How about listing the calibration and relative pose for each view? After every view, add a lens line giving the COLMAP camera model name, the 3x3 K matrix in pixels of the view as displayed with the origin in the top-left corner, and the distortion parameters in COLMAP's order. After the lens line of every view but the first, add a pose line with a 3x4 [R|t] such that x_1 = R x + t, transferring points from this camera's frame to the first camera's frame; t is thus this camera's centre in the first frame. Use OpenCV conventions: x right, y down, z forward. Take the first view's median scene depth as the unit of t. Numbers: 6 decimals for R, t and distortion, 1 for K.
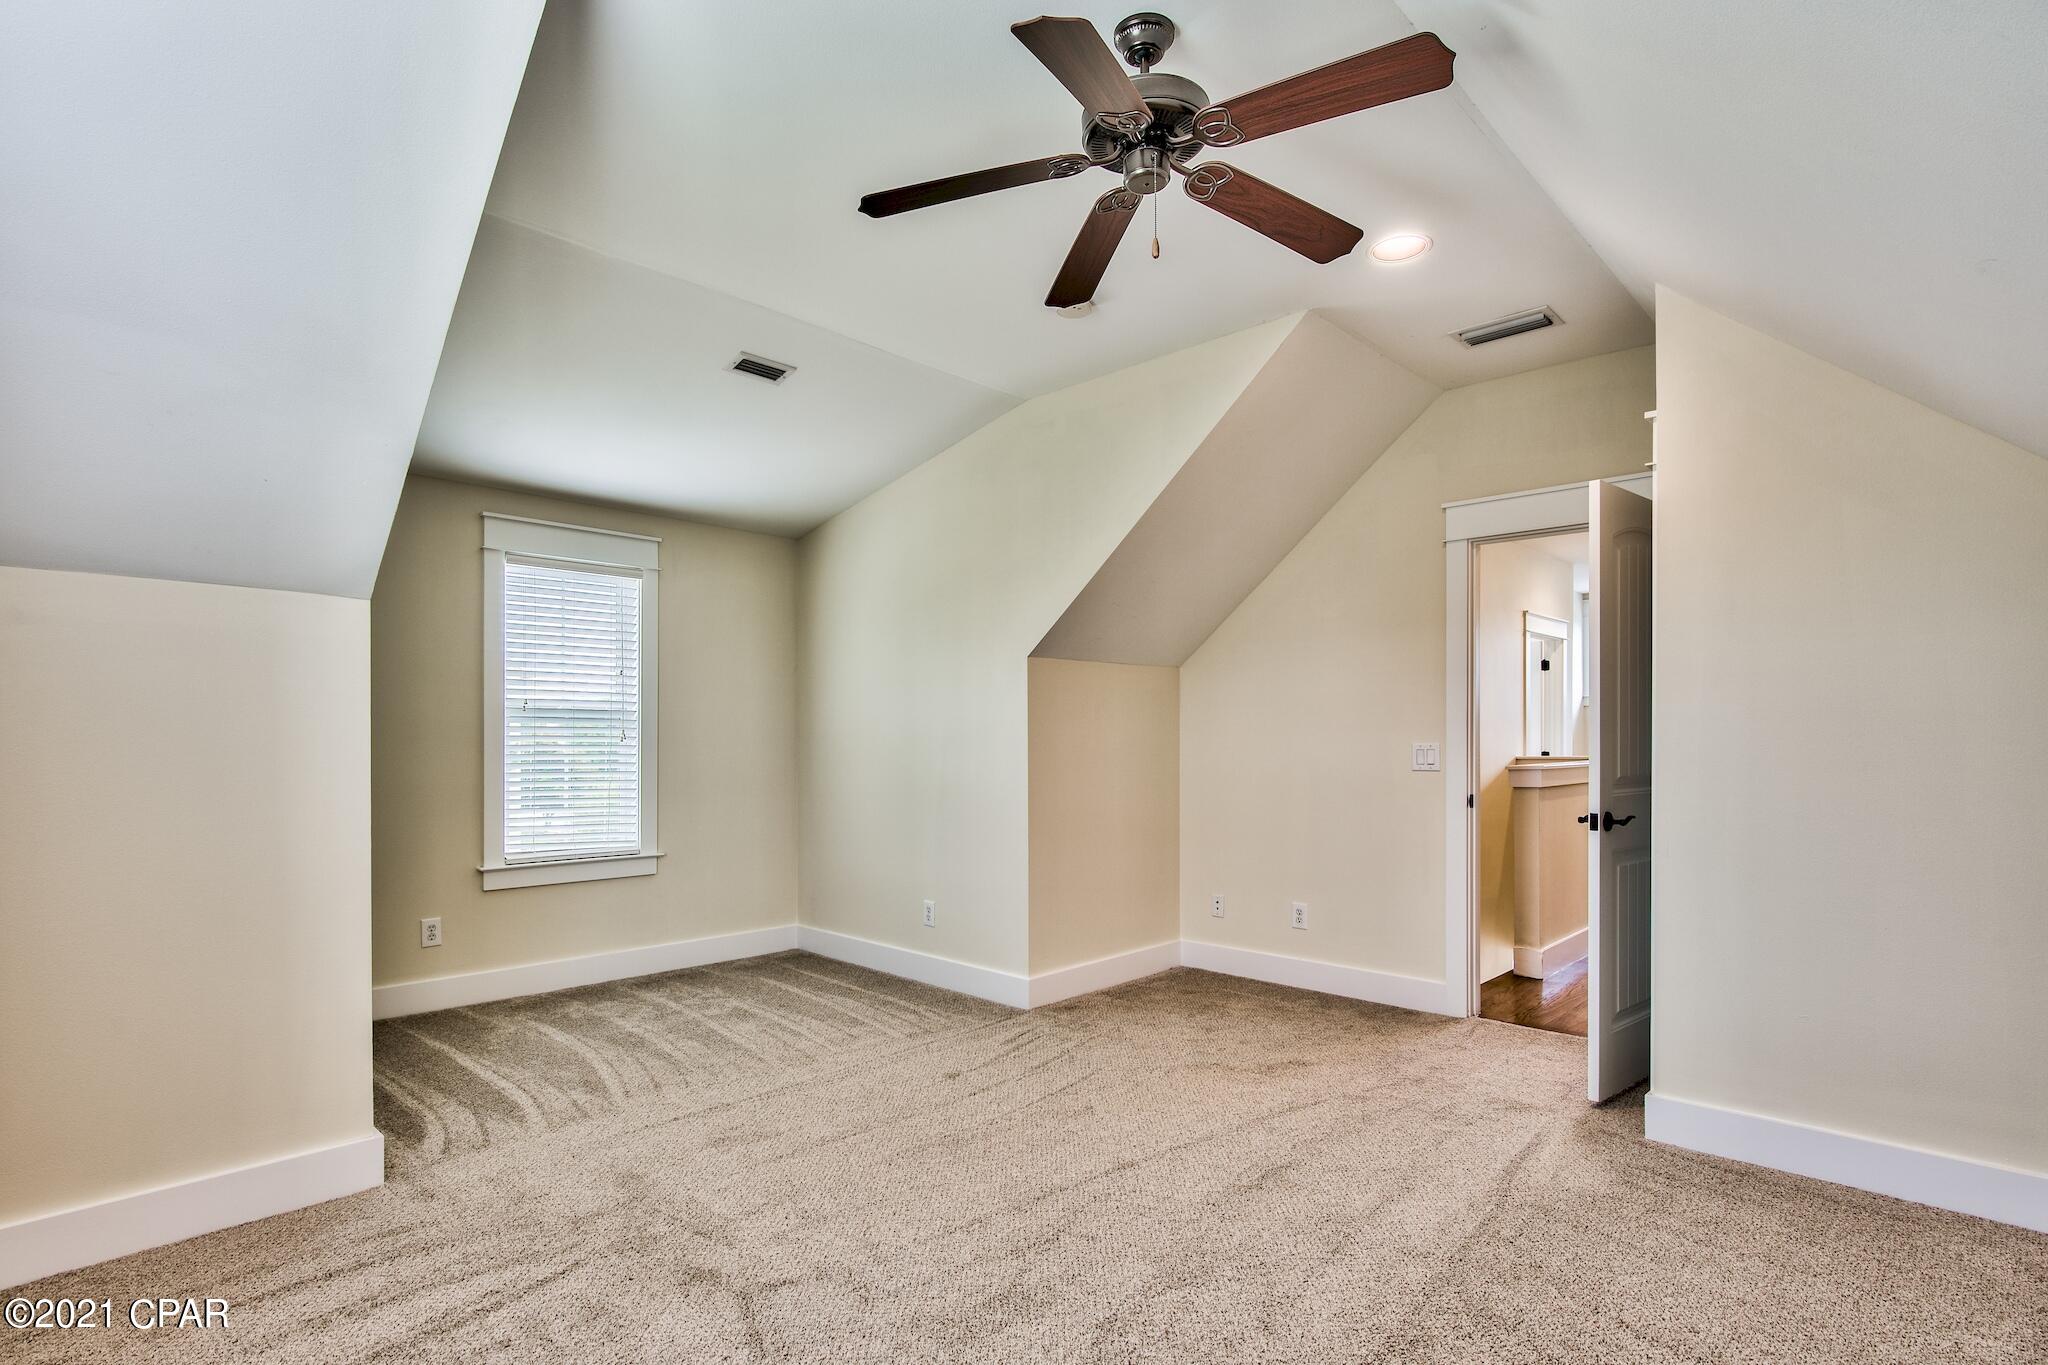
lens RADIAL K [[1012.9, 0, 1017.8], [0, 1012.9, 722.5], [0, 0, 1]] dist [-0.005766, -0.000450]
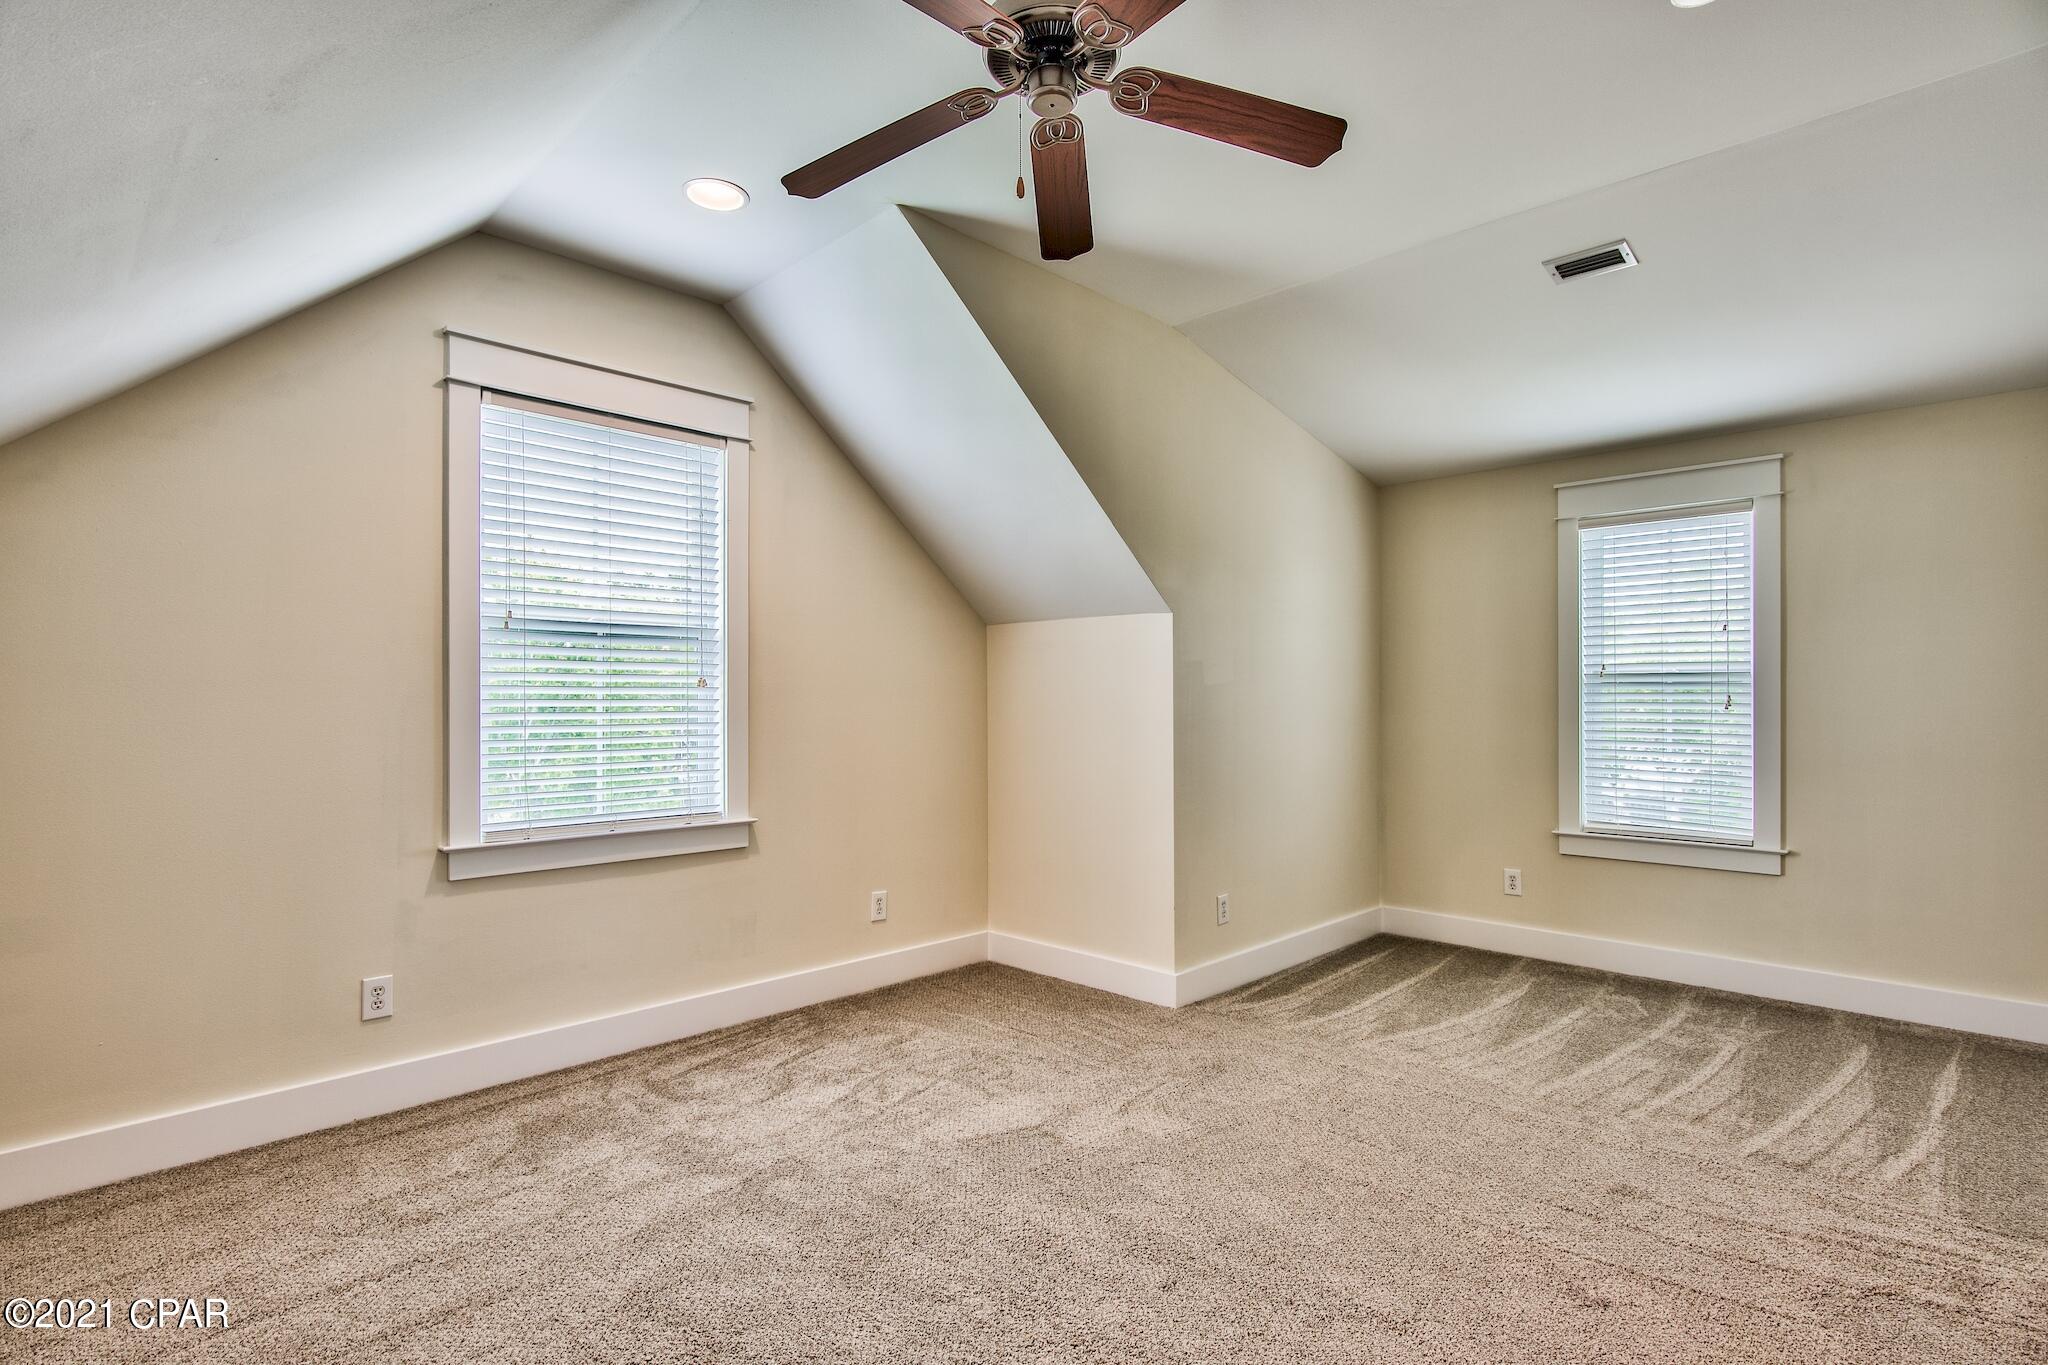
lens RADIAL K [[1012.9, 0, 1023.6], [0, 1012.9, 693.2], [0, 0, 1]] dist [-0.005766, -0.000450]
pose [[-0.009335, -0.005684, -0.999940, 0.498551], [0.017627, 0.999828, -0.005848, 0.000221], [0.999801, -0.017680, -0.009234, 0.464803]]
